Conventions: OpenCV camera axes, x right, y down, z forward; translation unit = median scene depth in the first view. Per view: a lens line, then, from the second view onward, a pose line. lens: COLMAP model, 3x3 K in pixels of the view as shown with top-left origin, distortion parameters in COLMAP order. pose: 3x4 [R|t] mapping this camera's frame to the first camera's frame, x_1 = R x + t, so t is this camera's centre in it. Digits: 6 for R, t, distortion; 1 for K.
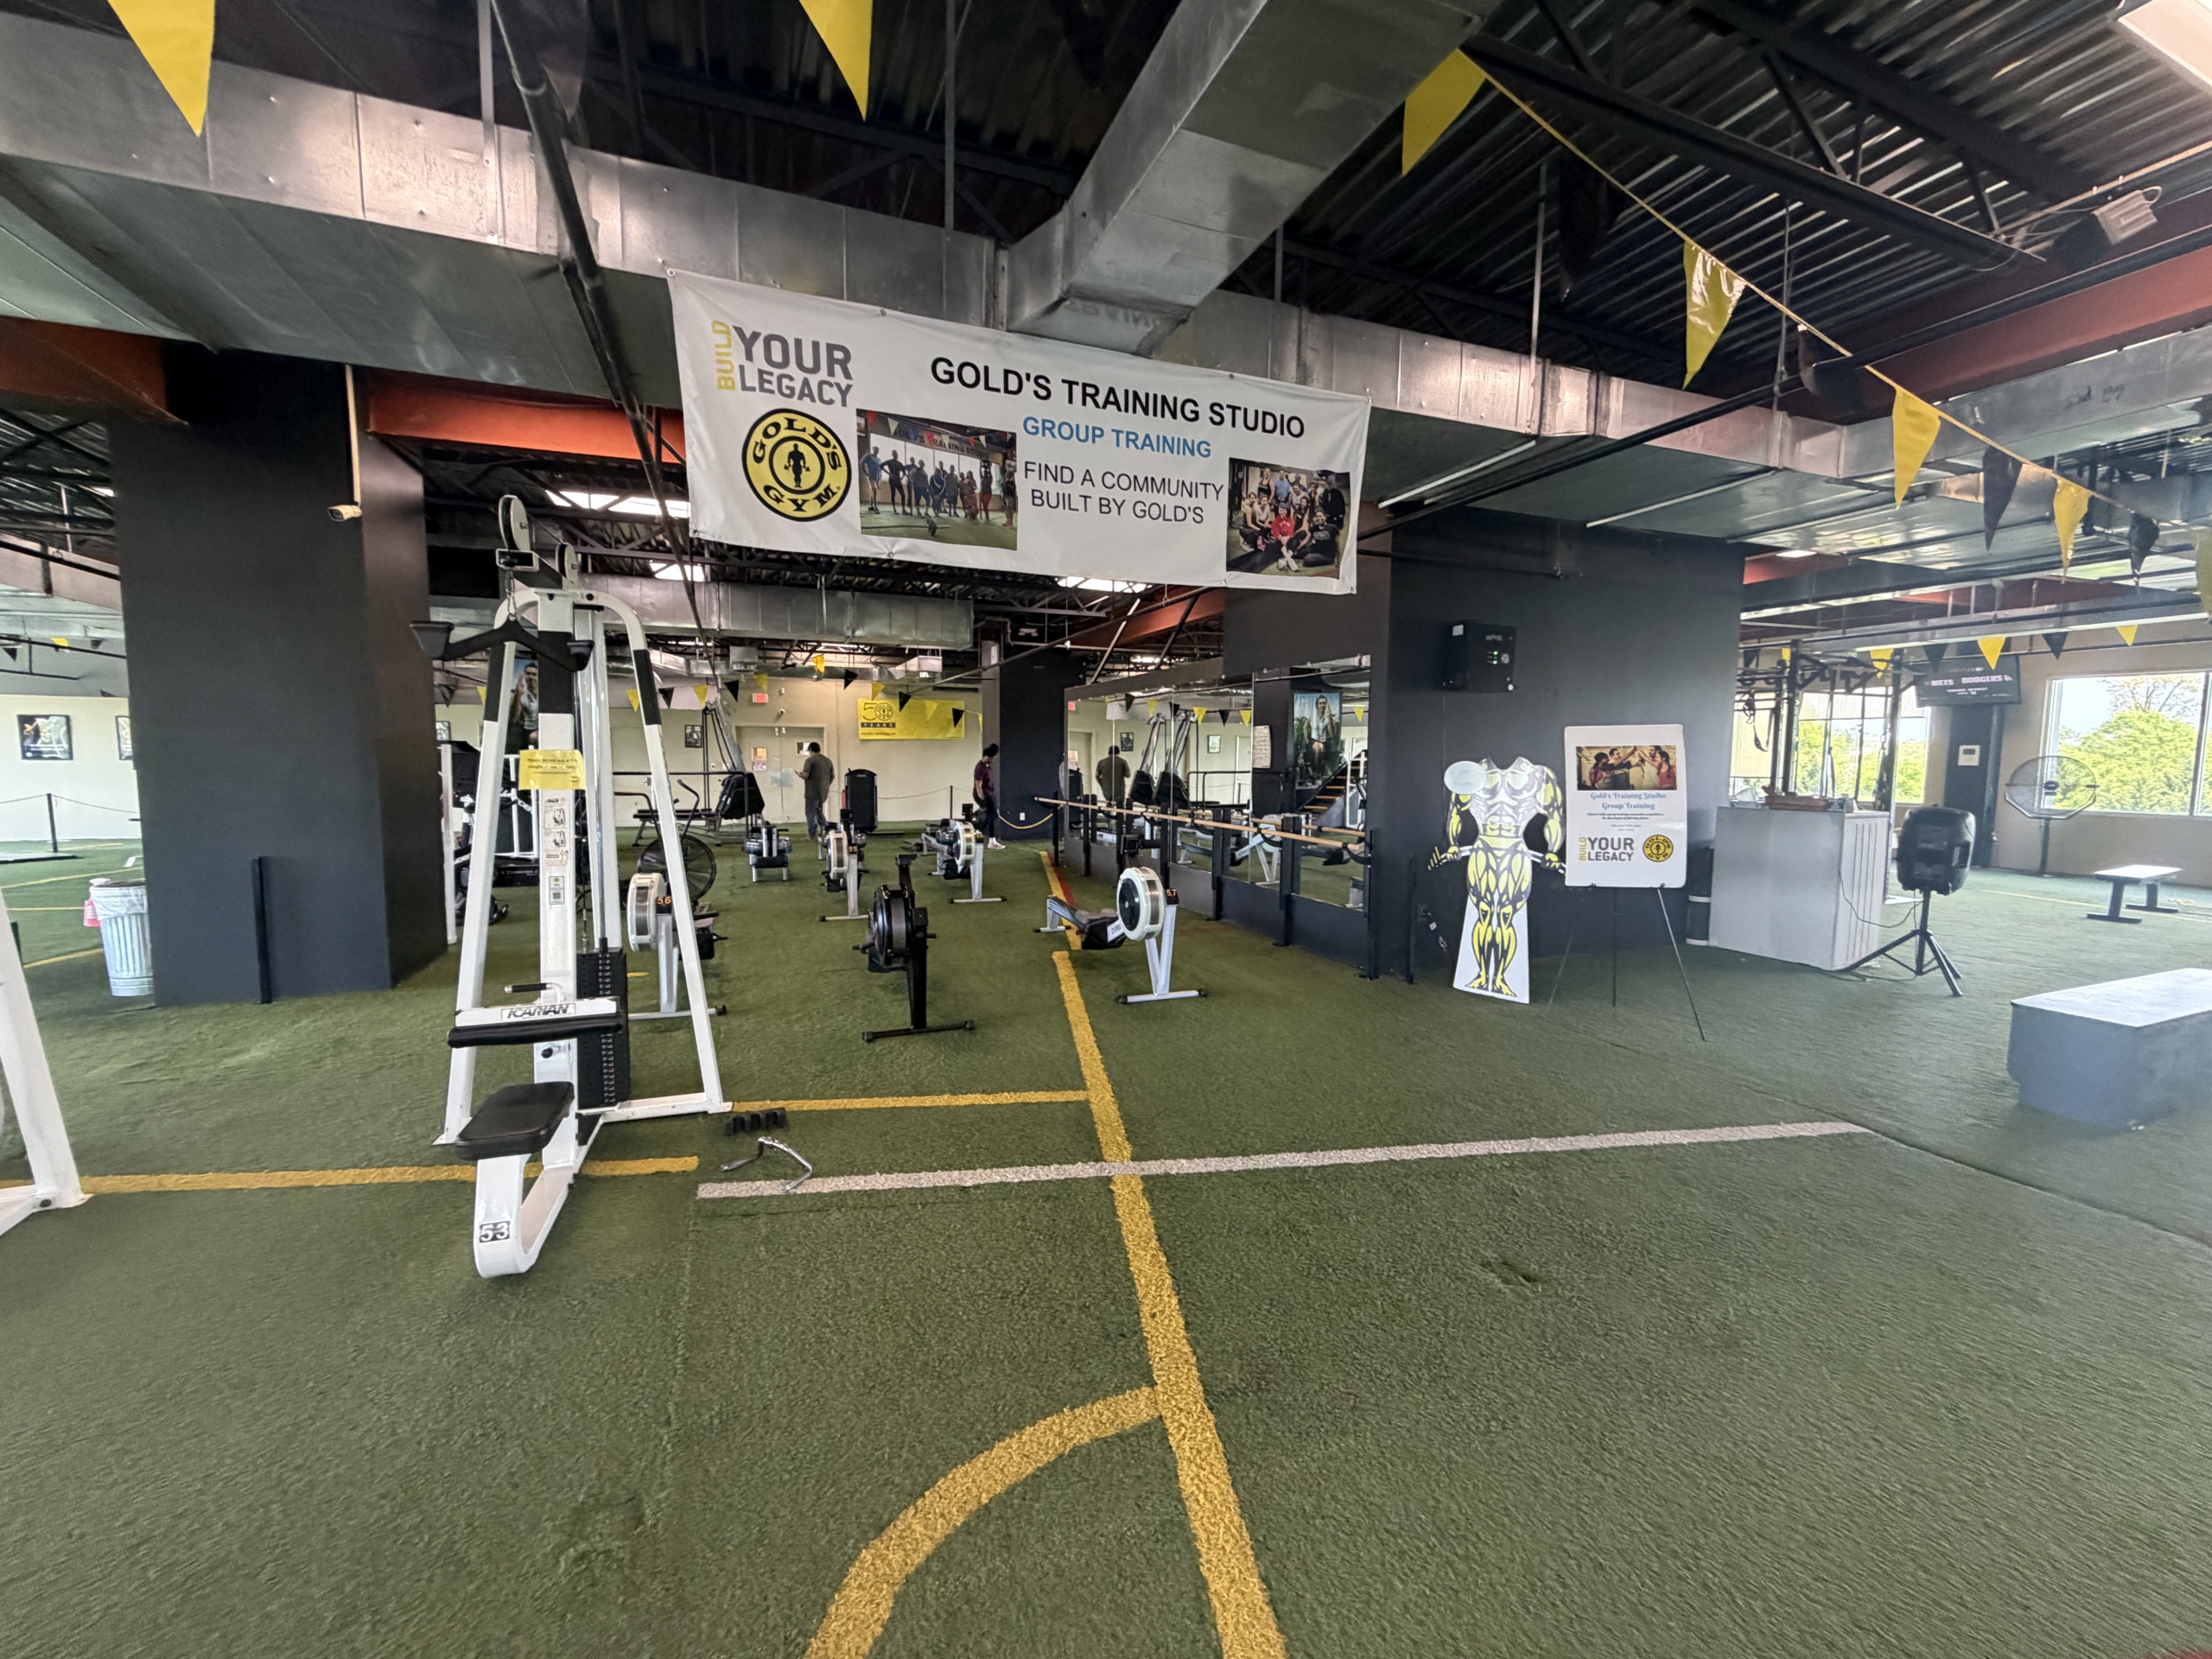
lens RADIAL K [[877.1, 0, 1098.6], [0, 877.1, 827.4], [0, 0, 1]] dist [-0.003383, 0.000531]
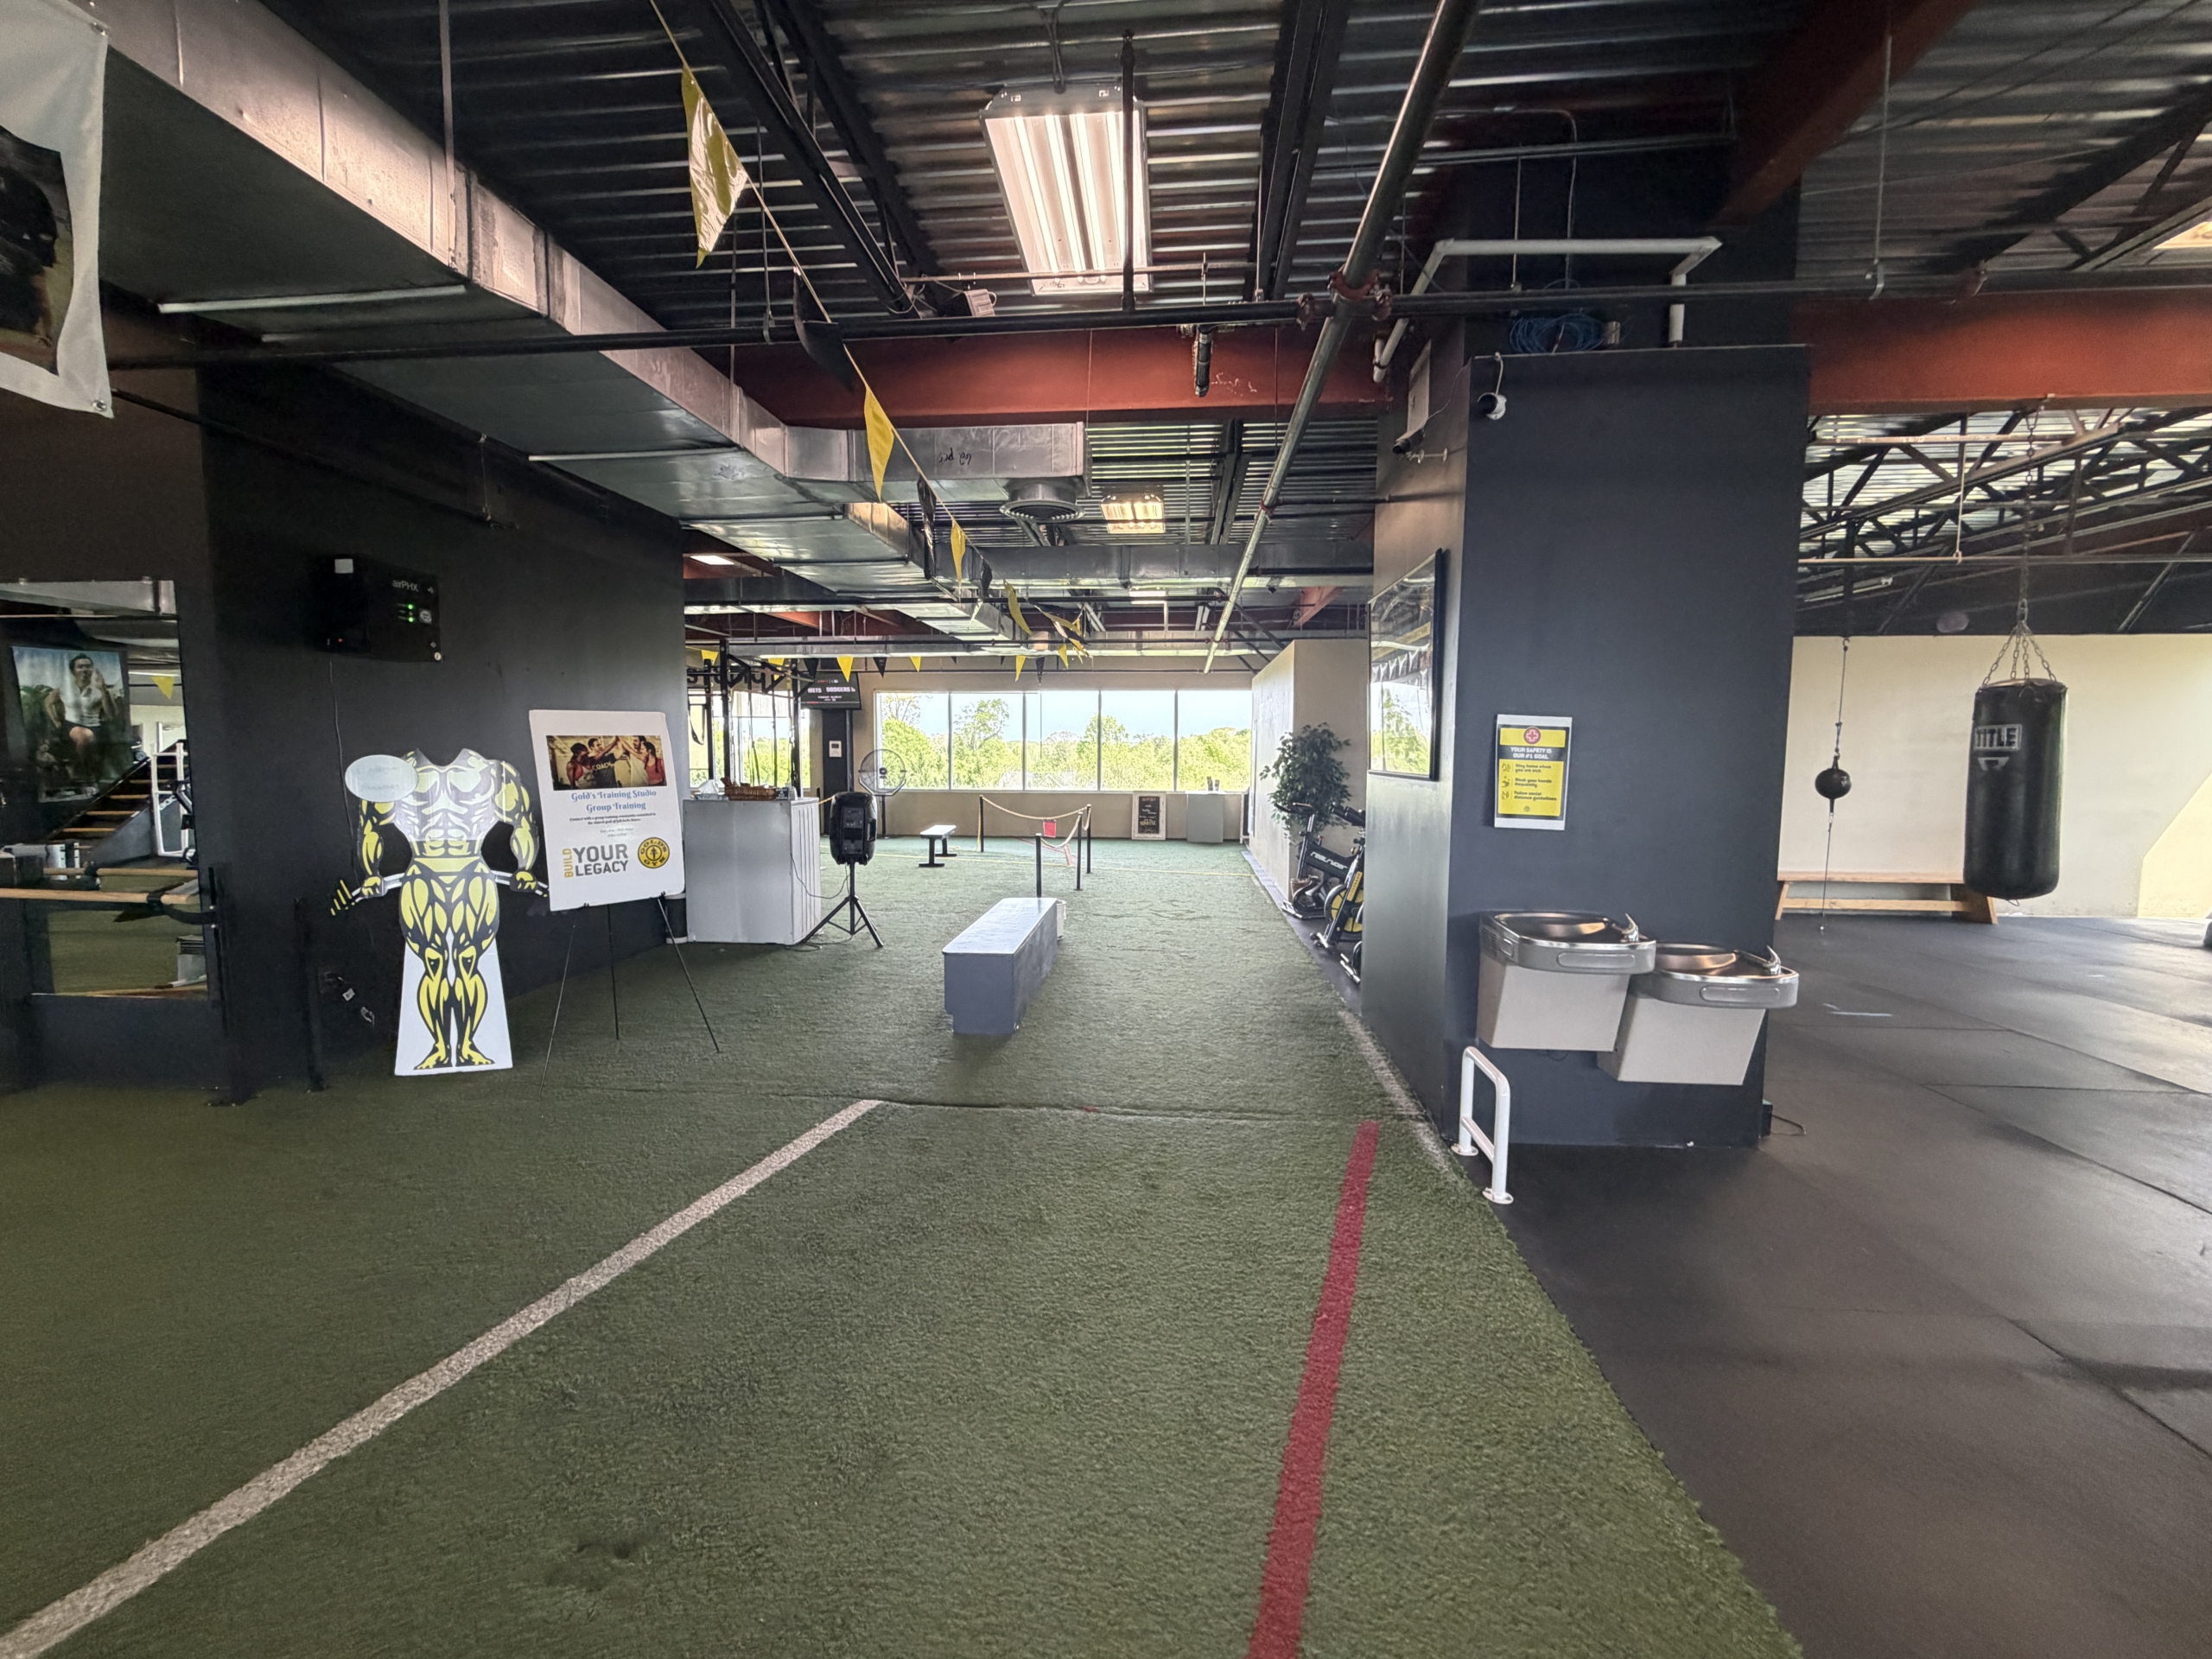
lens RADIAL K [[877.1, 0, 1094.8], [0, 877.1, 827.9], [0, 0, 1]] dist [-0.003383, 0.000531]
pose [[0.456436, -0.078169, 0.886316, 0.057120], [0.071354, 0.996141, 0.051110, -0.012853], [-0.886890, 0.039914, 0.460253, 0.181187]]
